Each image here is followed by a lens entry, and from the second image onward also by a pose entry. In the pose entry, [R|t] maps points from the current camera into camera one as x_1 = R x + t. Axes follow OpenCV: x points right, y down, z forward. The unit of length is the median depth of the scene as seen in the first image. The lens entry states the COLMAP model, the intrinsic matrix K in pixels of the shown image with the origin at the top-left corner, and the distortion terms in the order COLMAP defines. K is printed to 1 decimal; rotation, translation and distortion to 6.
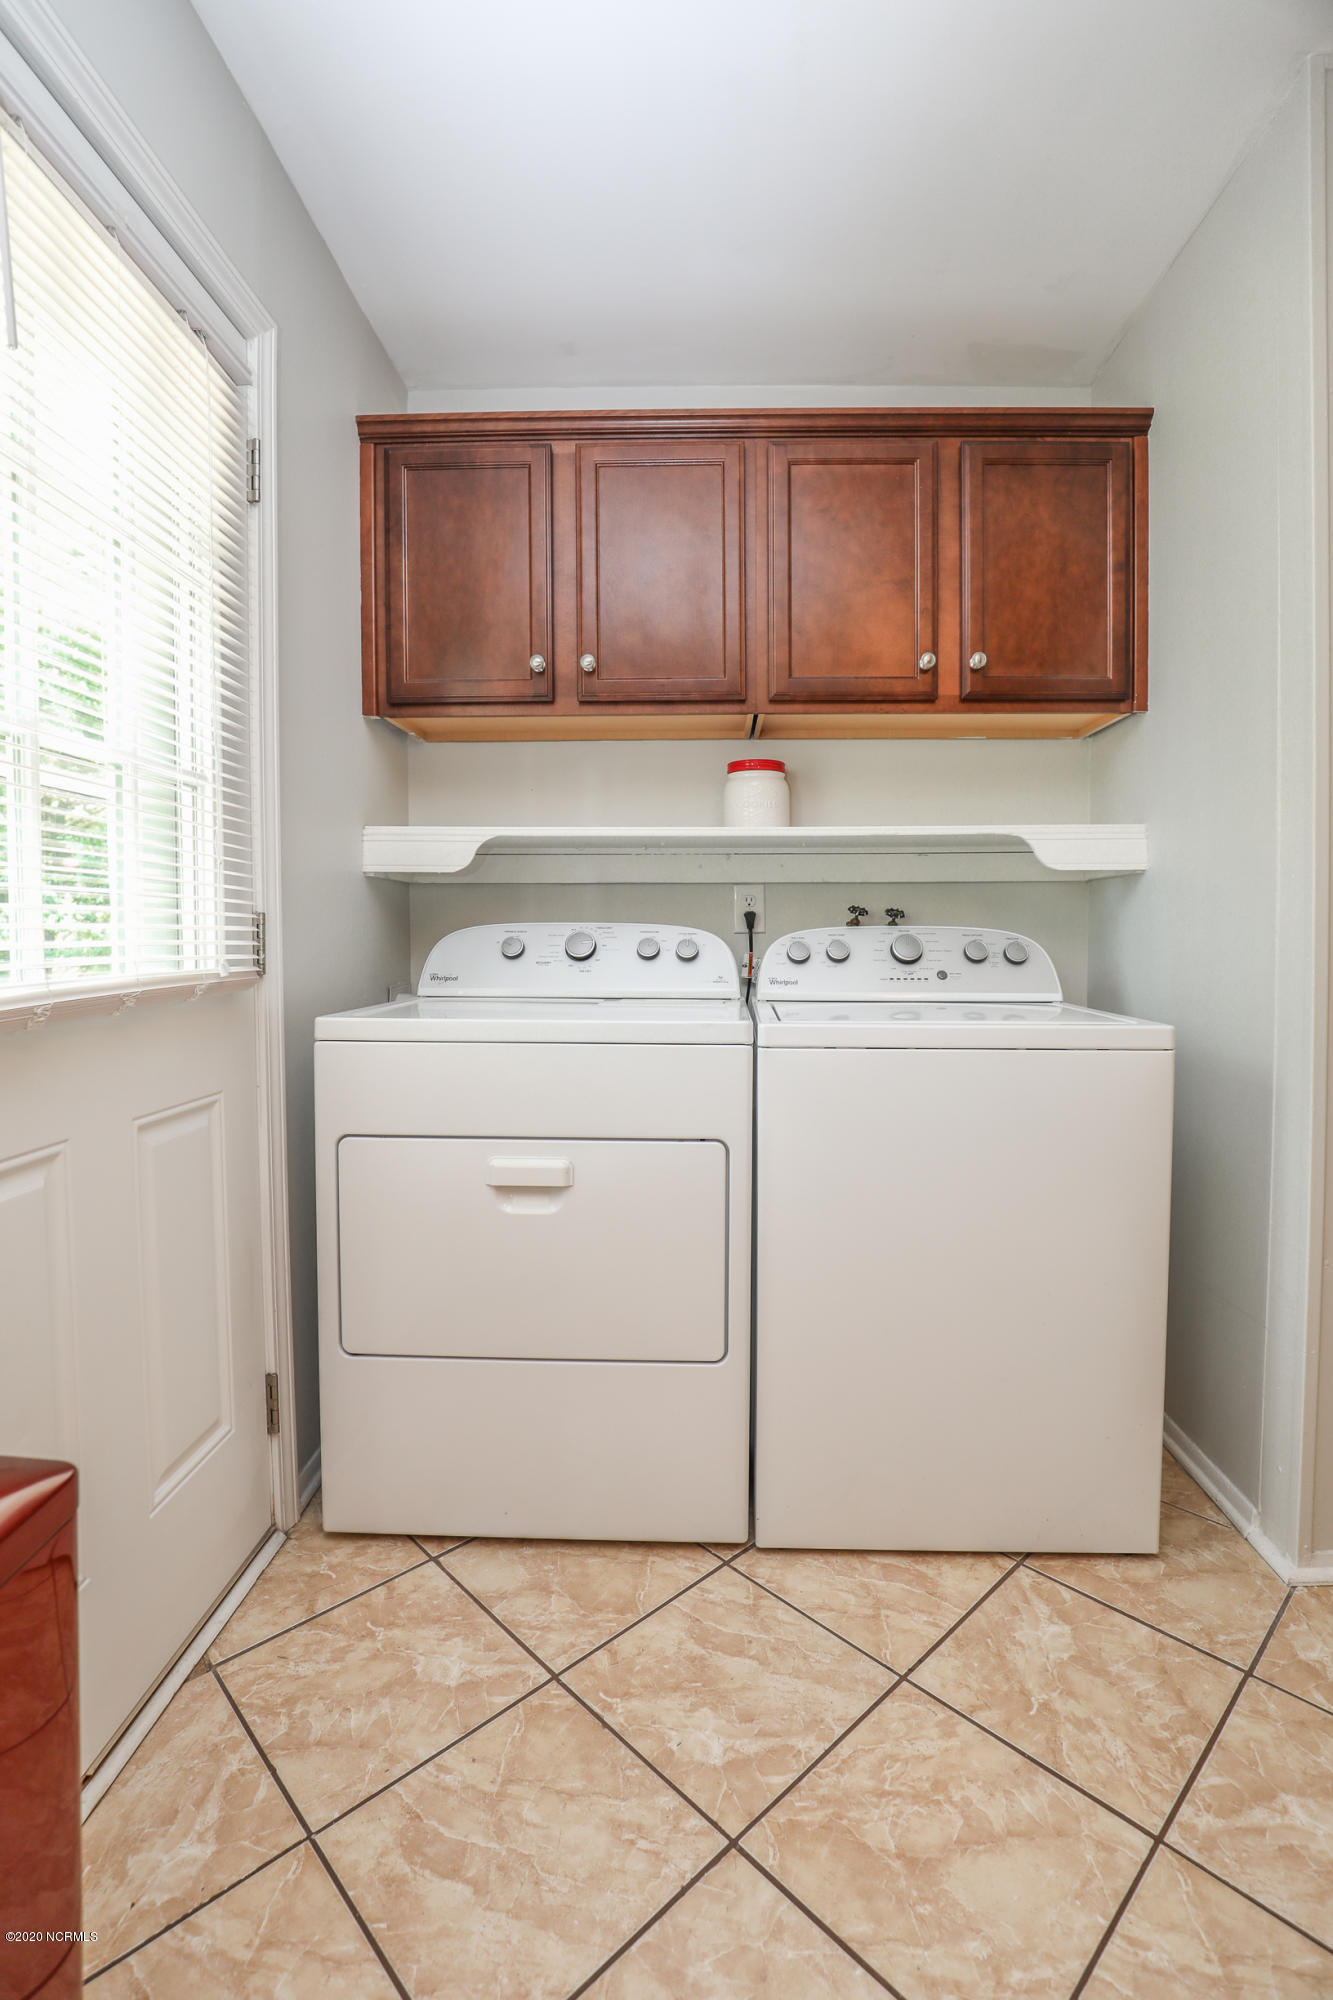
lens RADIAL K [[936.1, 0, 666.6], [0, 936.1, 961.9], [0, 0, 1]] dist [-0.020219, 0.001248]
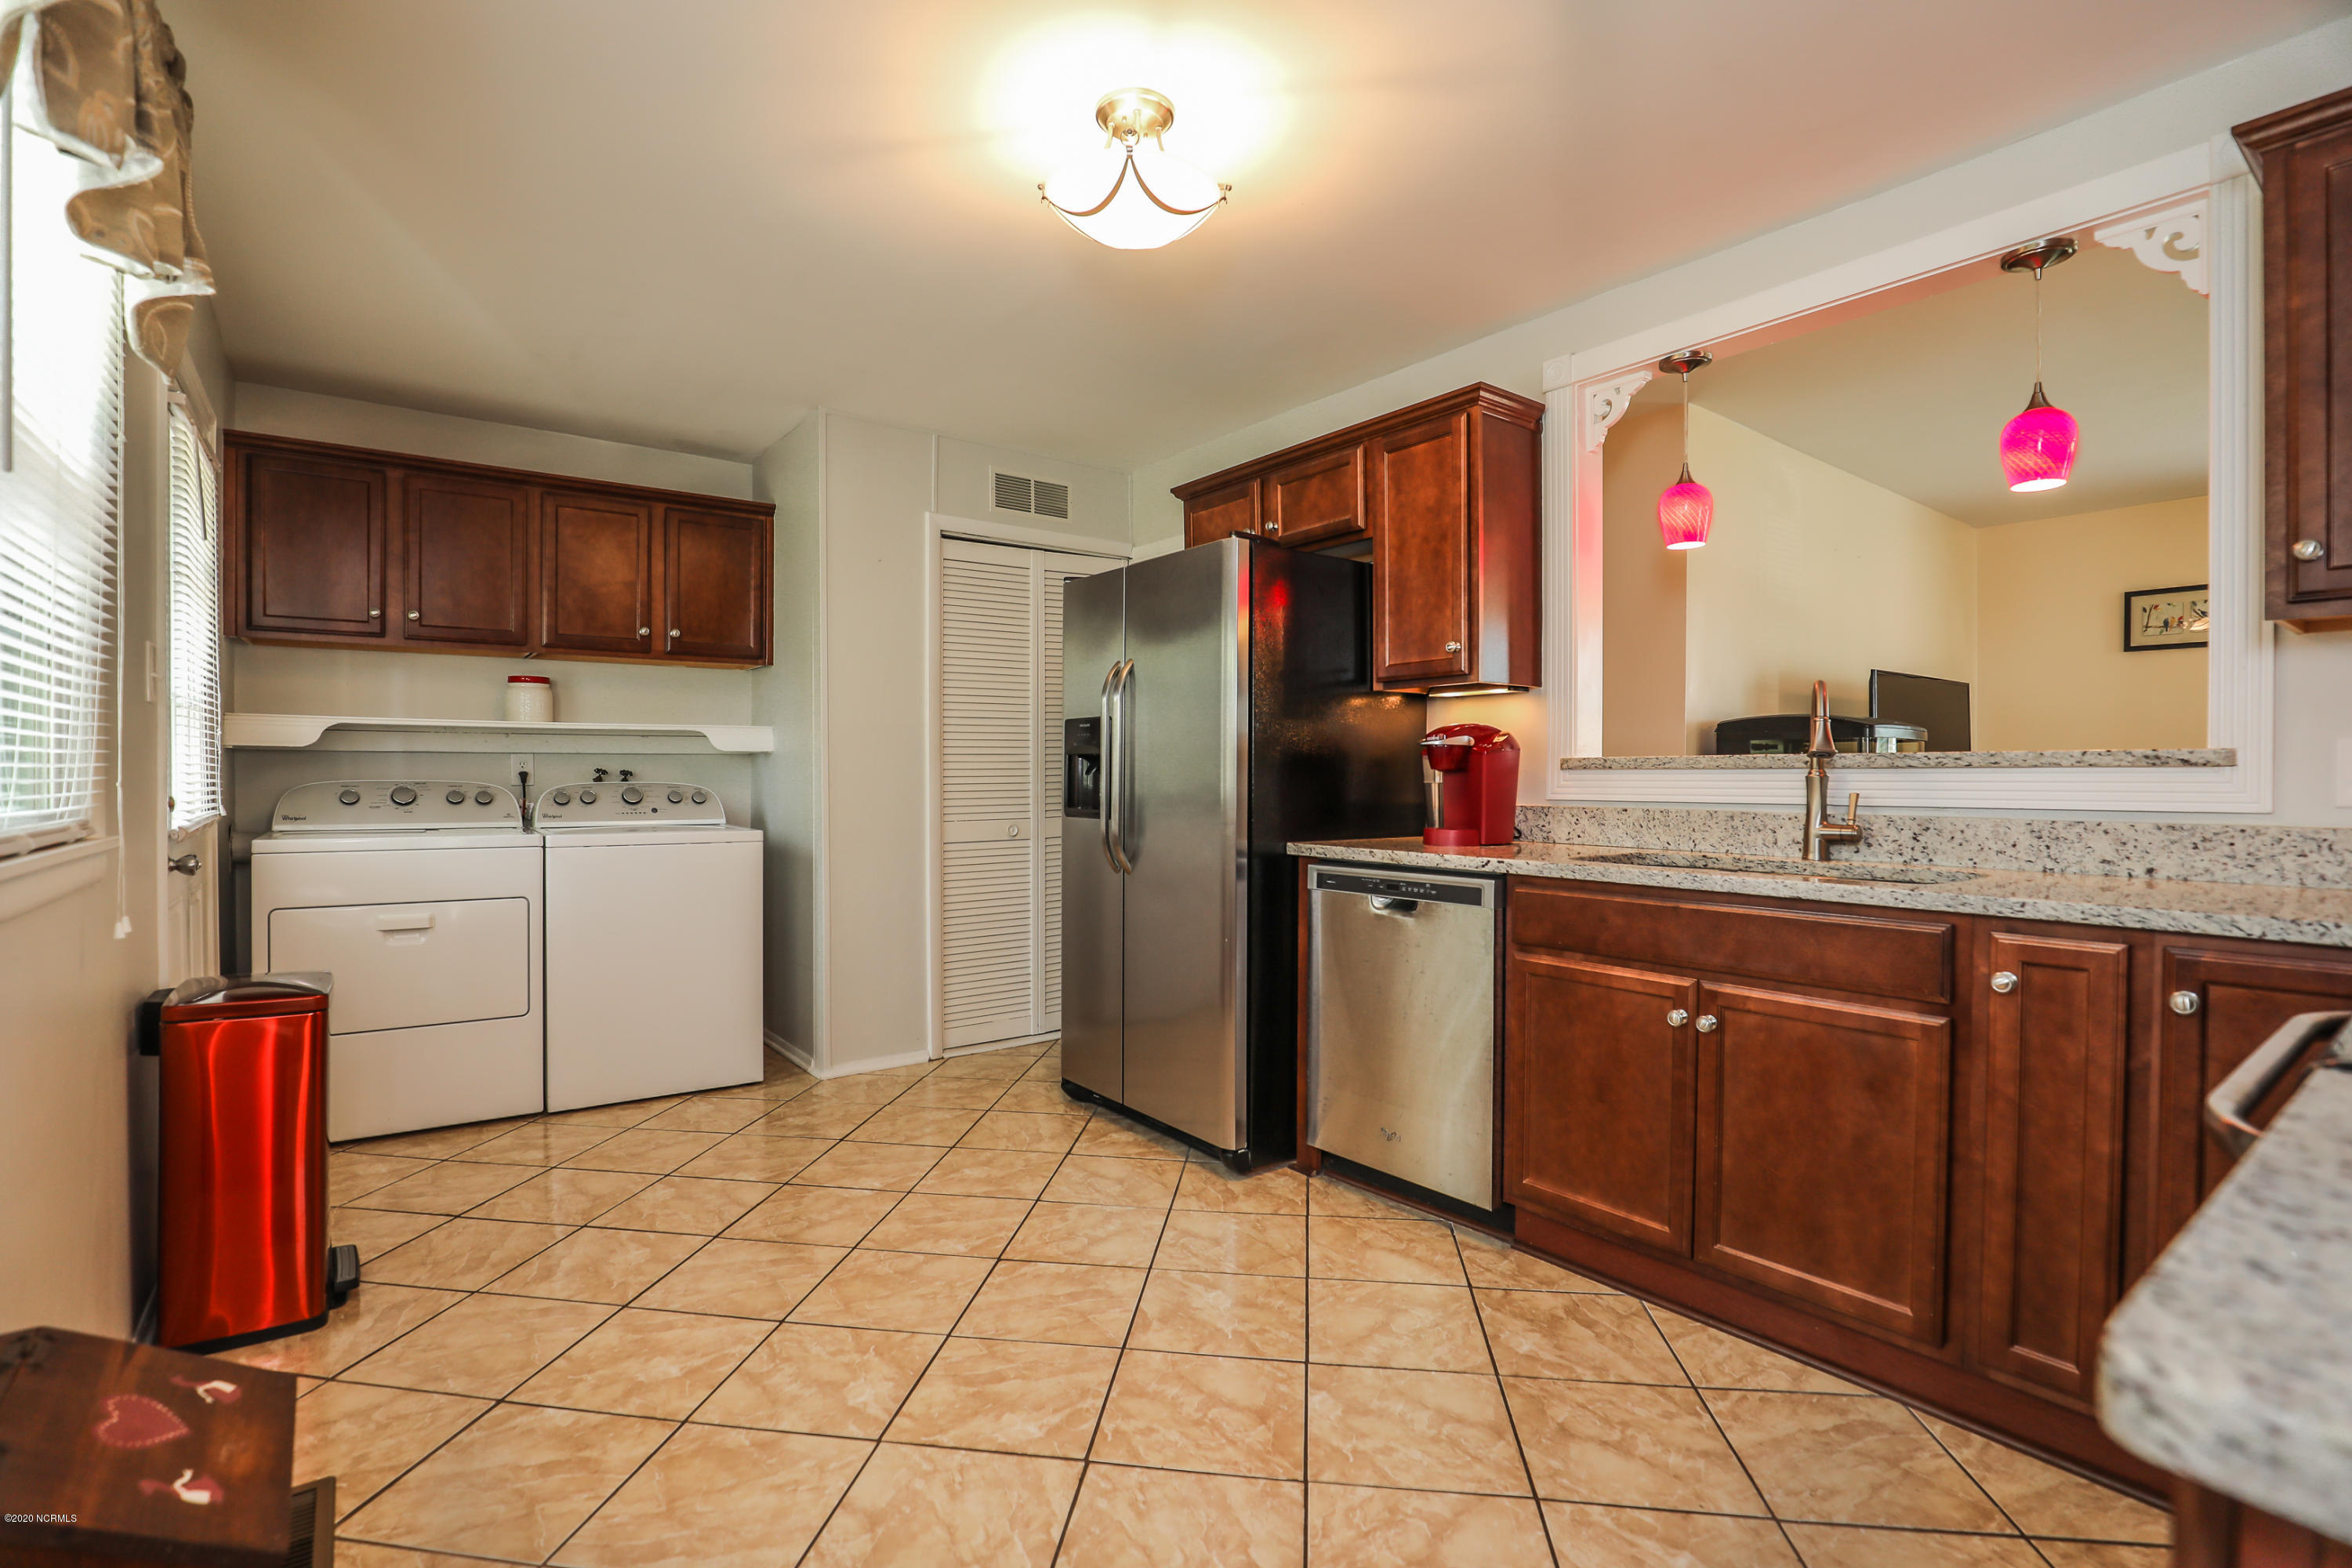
lens RADIAL K [[1100.8, 0, 1176.0], [0, 1100.8, 784.0], [0, 0, 1]] dist [-0.020219, 0.001248]
pose [[0.769911, -0.001930, 0.638148, -0.265078], [0.017235, 0.999694, -0.017770, 0.018535], [-0.637918, 0.024680, 0.769709, -1.212316]]
